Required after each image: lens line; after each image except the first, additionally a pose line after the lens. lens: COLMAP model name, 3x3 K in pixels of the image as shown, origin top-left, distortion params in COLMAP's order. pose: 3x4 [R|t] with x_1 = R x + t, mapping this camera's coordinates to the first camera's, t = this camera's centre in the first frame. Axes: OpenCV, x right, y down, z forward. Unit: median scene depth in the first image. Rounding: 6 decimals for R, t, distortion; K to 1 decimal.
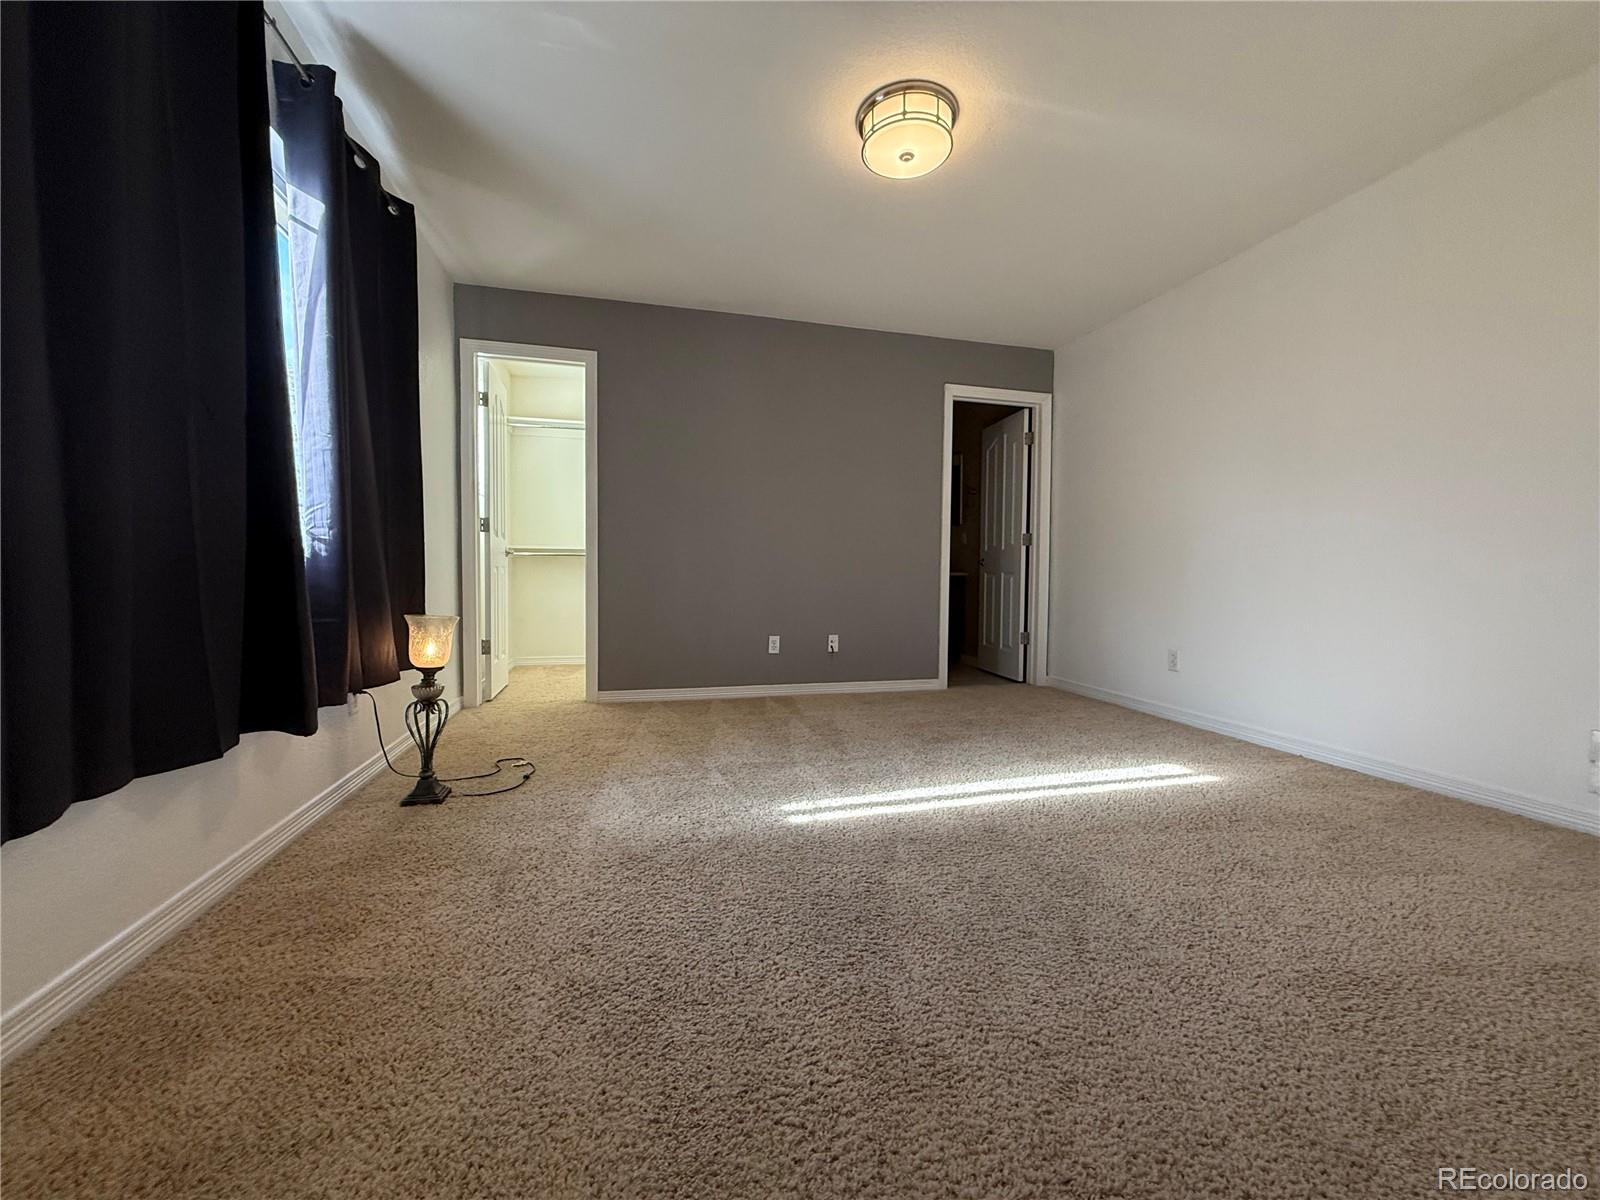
lens RADIAL K [[636.5, 0, 798.9], [0, 636.5, 600.5], [0, 0, 1]] dist [-0.001409, -0.000336]
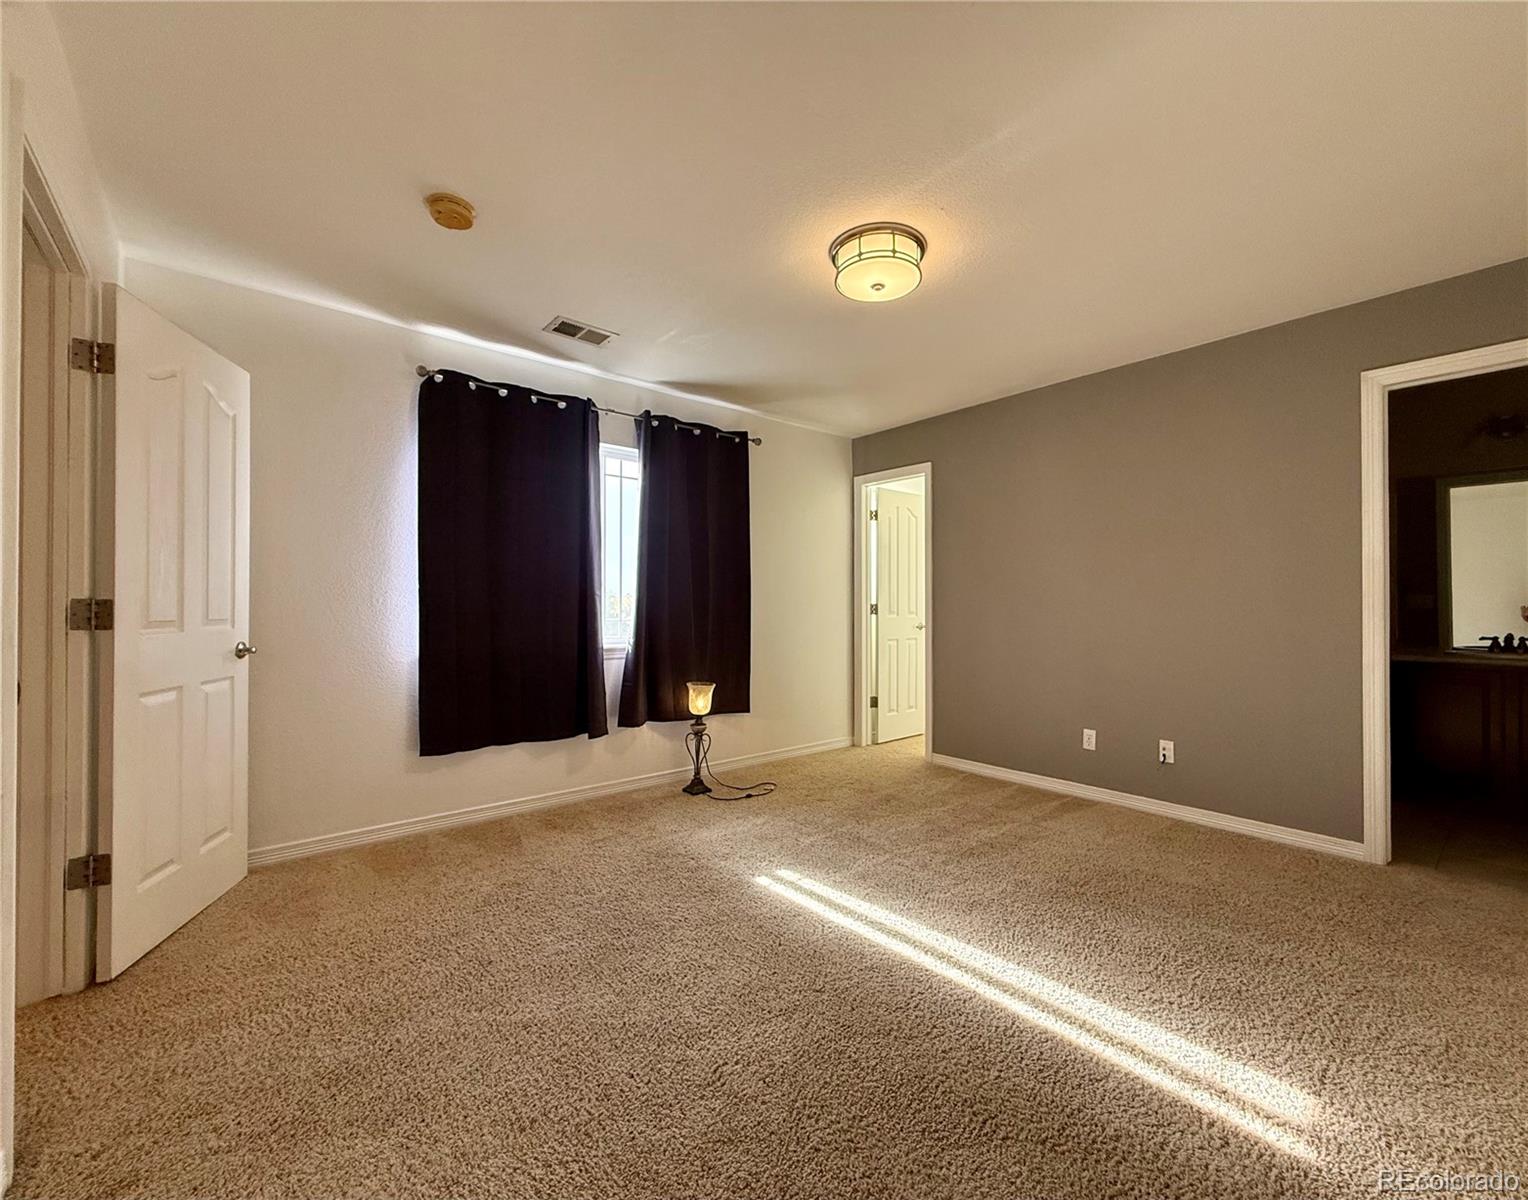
lens RADIAL K [[613.4, 0, 768.3], [0, 613.4, 607.9], [0, 0, 1]] dist [0.000491, 0.000179]
pose [[0.450767, -0.013676, -0.892537, 0.877106], [-0.031548, 0.999014, -0.031241, -0.120596], [0.892084, 0.042240, 0.449892, 0.369648]]
